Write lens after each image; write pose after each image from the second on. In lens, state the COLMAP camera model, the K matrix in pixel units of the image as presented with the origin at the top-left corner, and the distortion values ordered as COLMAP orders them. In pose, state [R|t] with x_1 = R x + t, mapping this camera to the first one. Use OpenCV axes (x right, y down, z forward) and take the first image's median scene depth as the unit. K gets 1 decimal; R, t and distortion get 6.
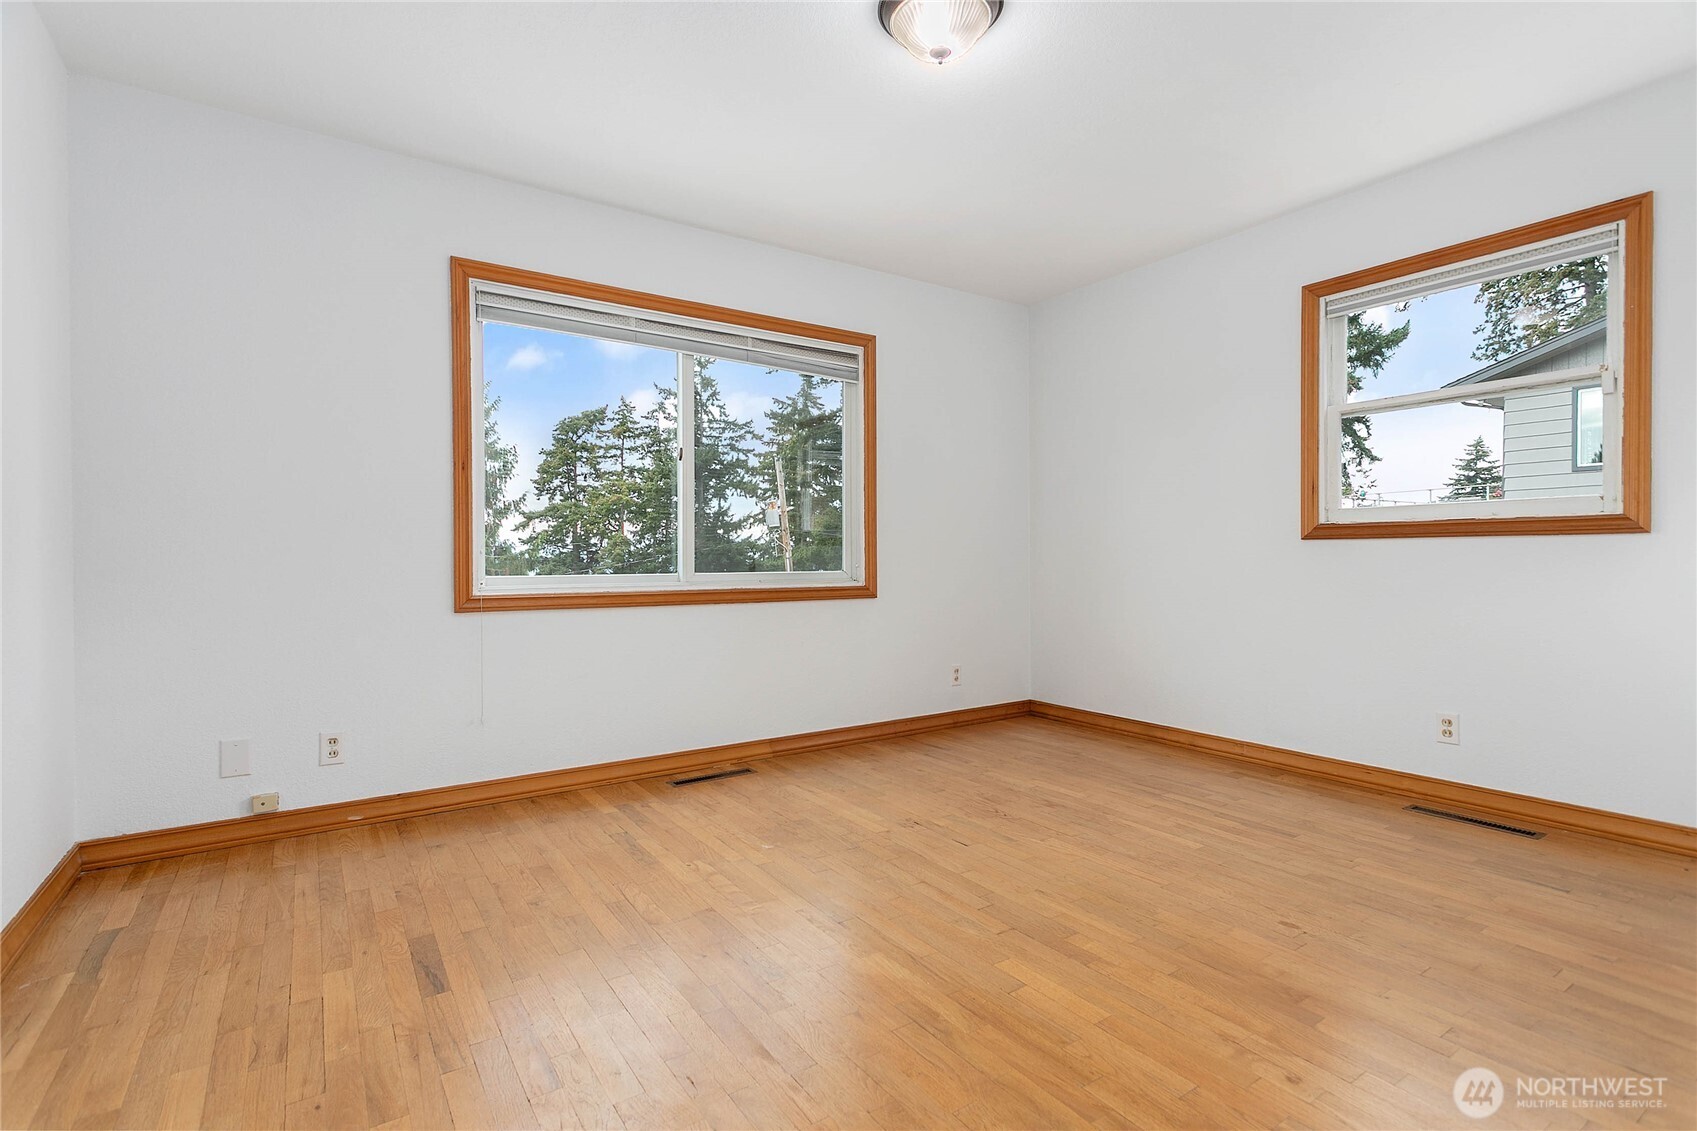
lens RADIAL K [[805.8, 0, 836.0], [0, 805.8, 561.5], [0, 0, 1]] dist [0.003269, -0.000423]
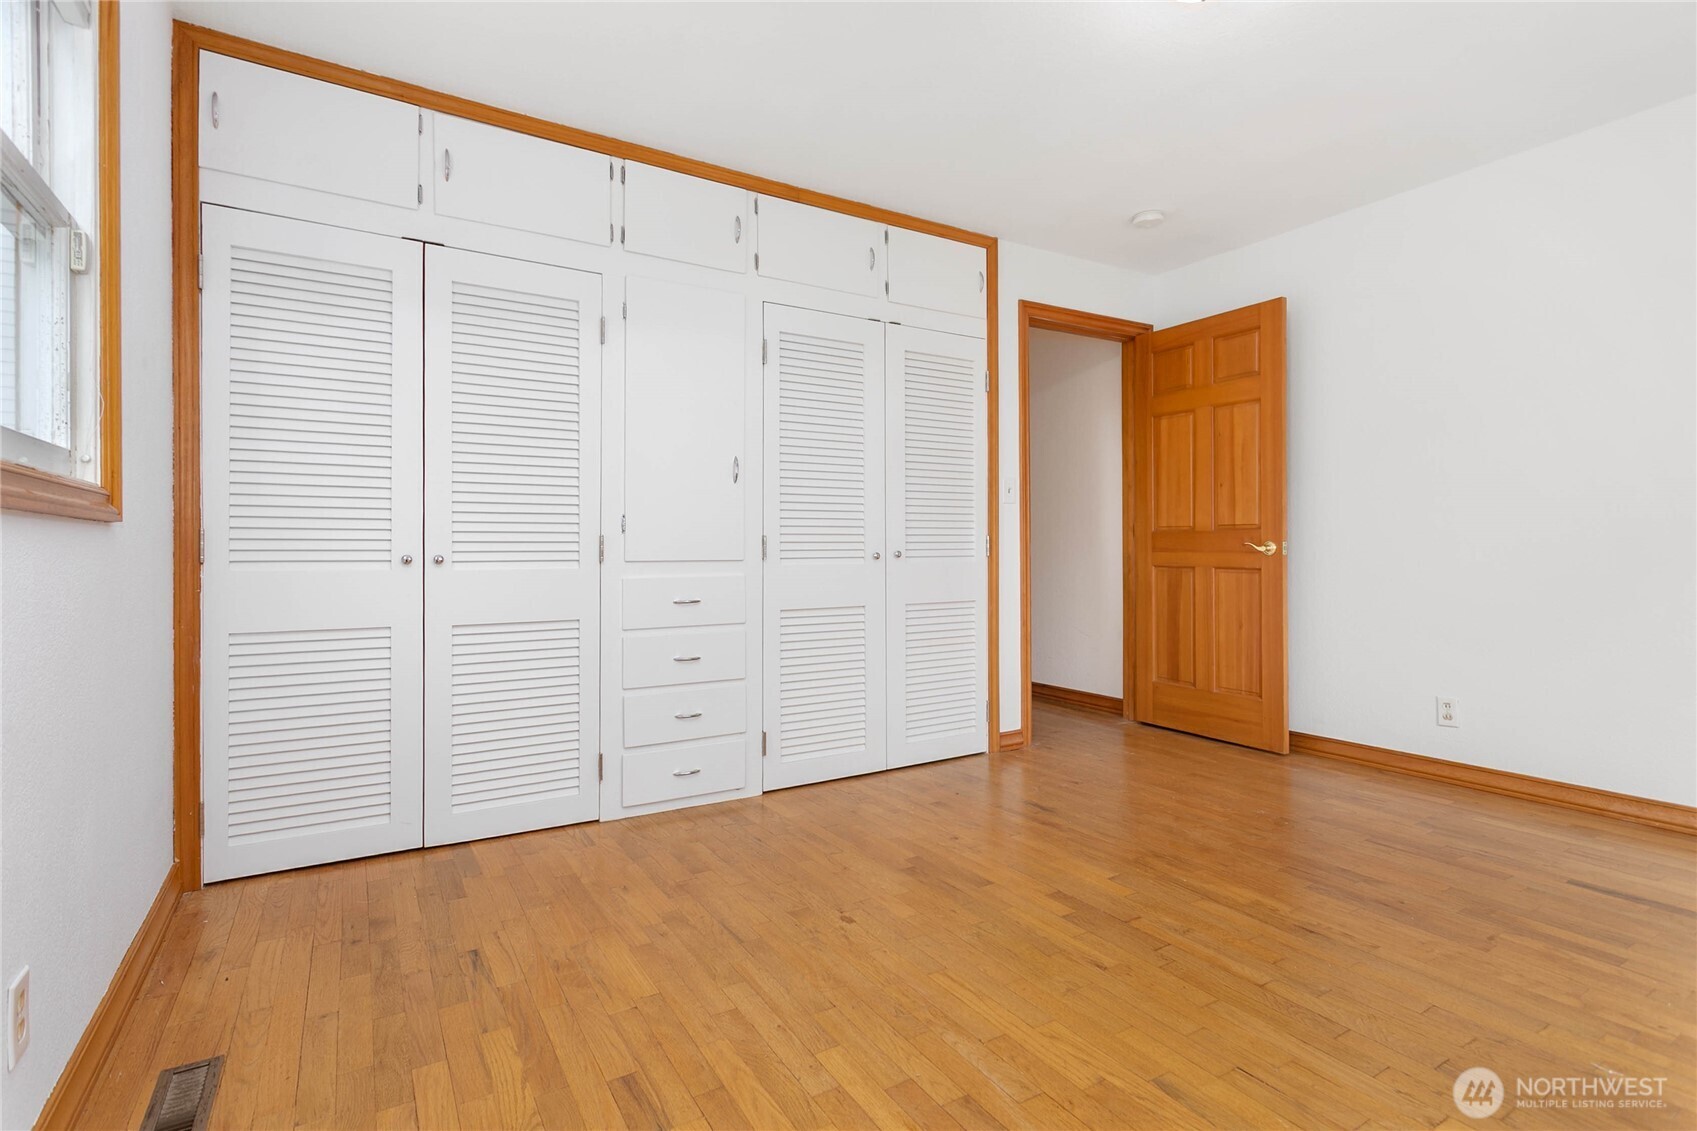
lens RADIAL K [[805.8, 0, 845.6], [0, 805.8, 555.6], [0, 0, 1]] dist [0.003269, -0.000423]
pose [[-0.999226, 0.011516, 0.037623, 0.485885], [0.012096, 0.999811, 0.015232, -0.014735], [-0.037440, 0.015675, -0.999176, 1.858864]]
